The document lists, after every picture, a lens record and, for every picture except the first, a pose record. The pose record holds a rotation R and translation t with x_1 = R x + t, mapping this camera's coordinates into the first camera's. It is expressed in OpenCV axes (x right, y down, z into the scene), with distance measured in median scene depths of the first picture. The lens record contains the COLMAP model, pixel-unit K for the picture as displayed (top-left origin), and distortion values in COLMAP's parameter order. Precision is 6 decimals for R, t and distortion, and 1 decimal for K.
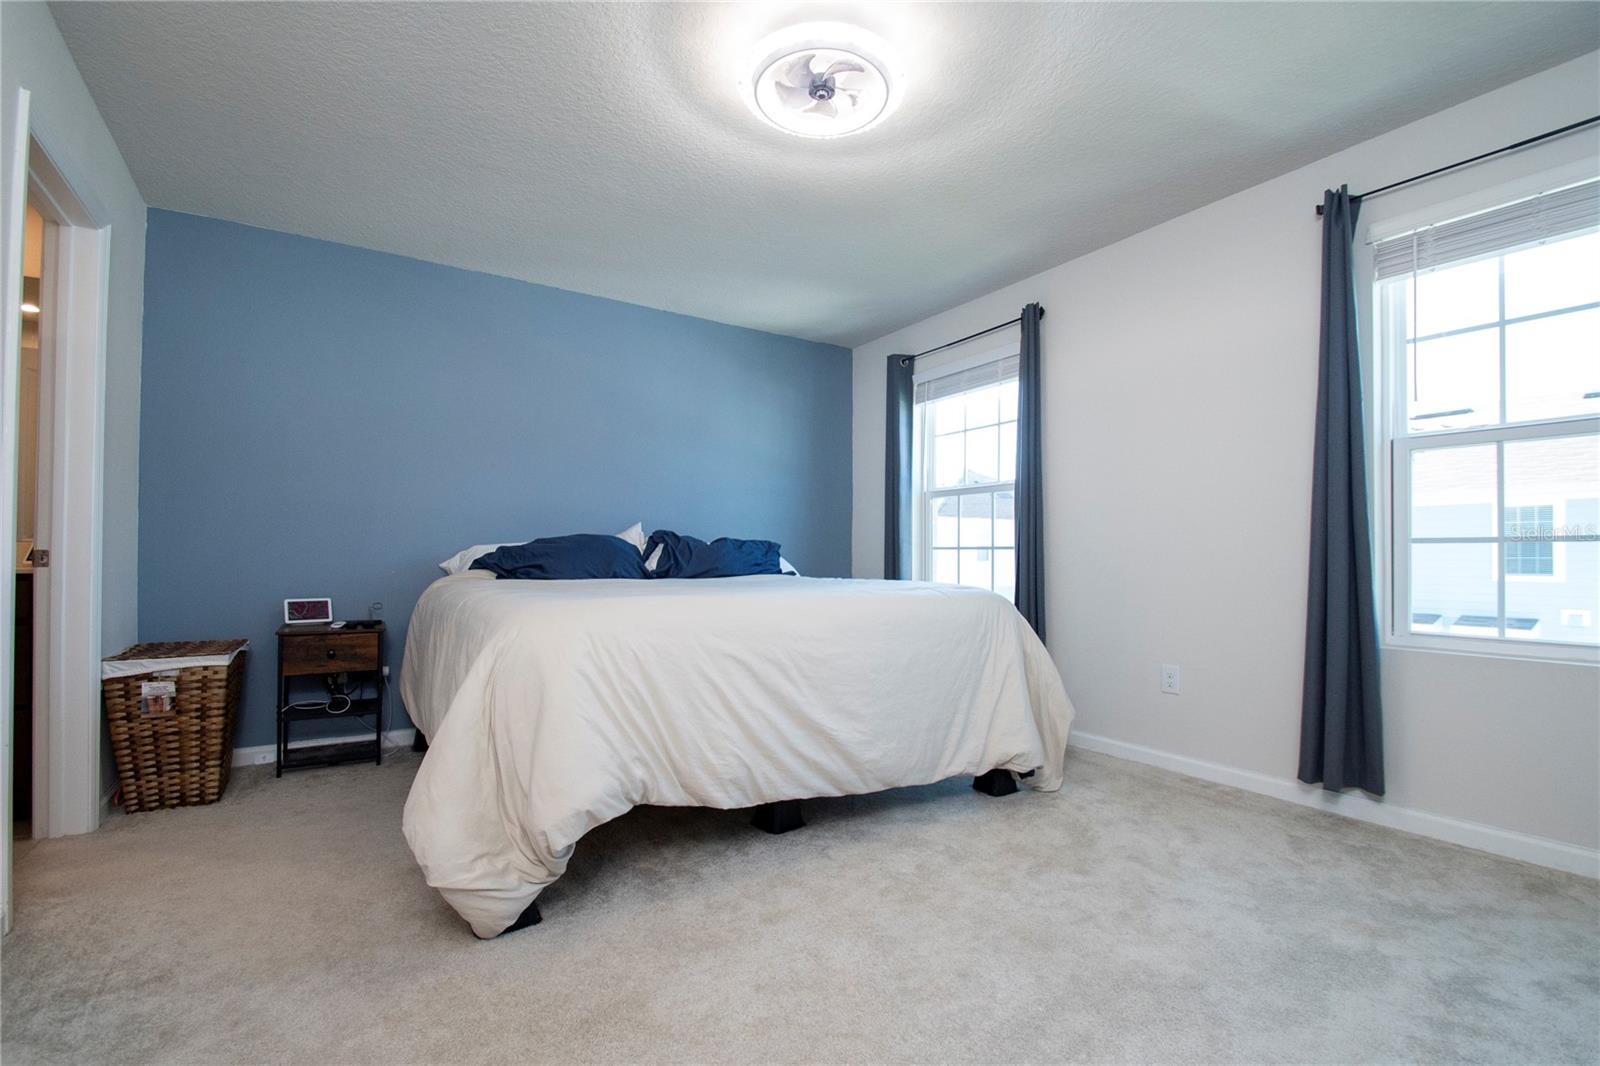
lens RADIAL K [[701.9, 0, 789.4], [0, 701.9, 545.8], [0, 0, 1]] dist [0.009149, -0.012684]
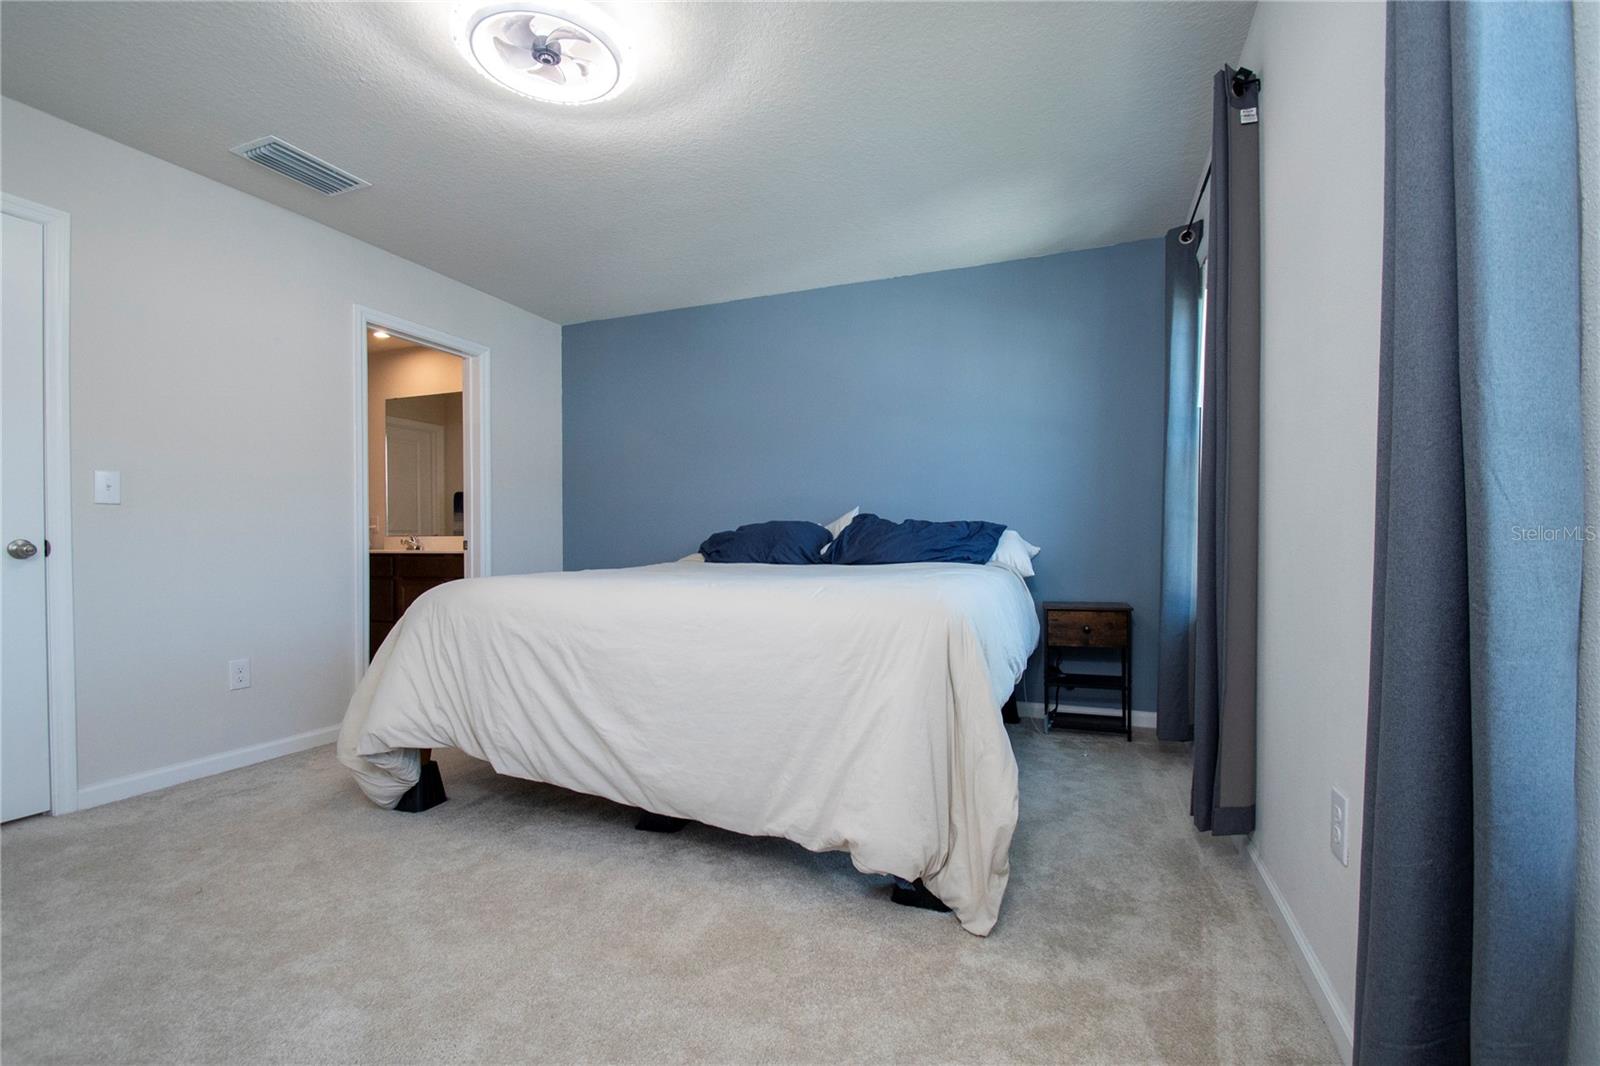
lens RADIAL K [[701.9, 0, 793.7], [0, 701.9, 540.8], [0, 0, 1]] dist [0.009149, -0.012684]
pose [[0.576261, -0.007024, -0.817236, 0.933887], [0.019657, 0.999793, 0.005268, 0.012203], [0.817030, -0.019100, 0.576279, 0.648487]]
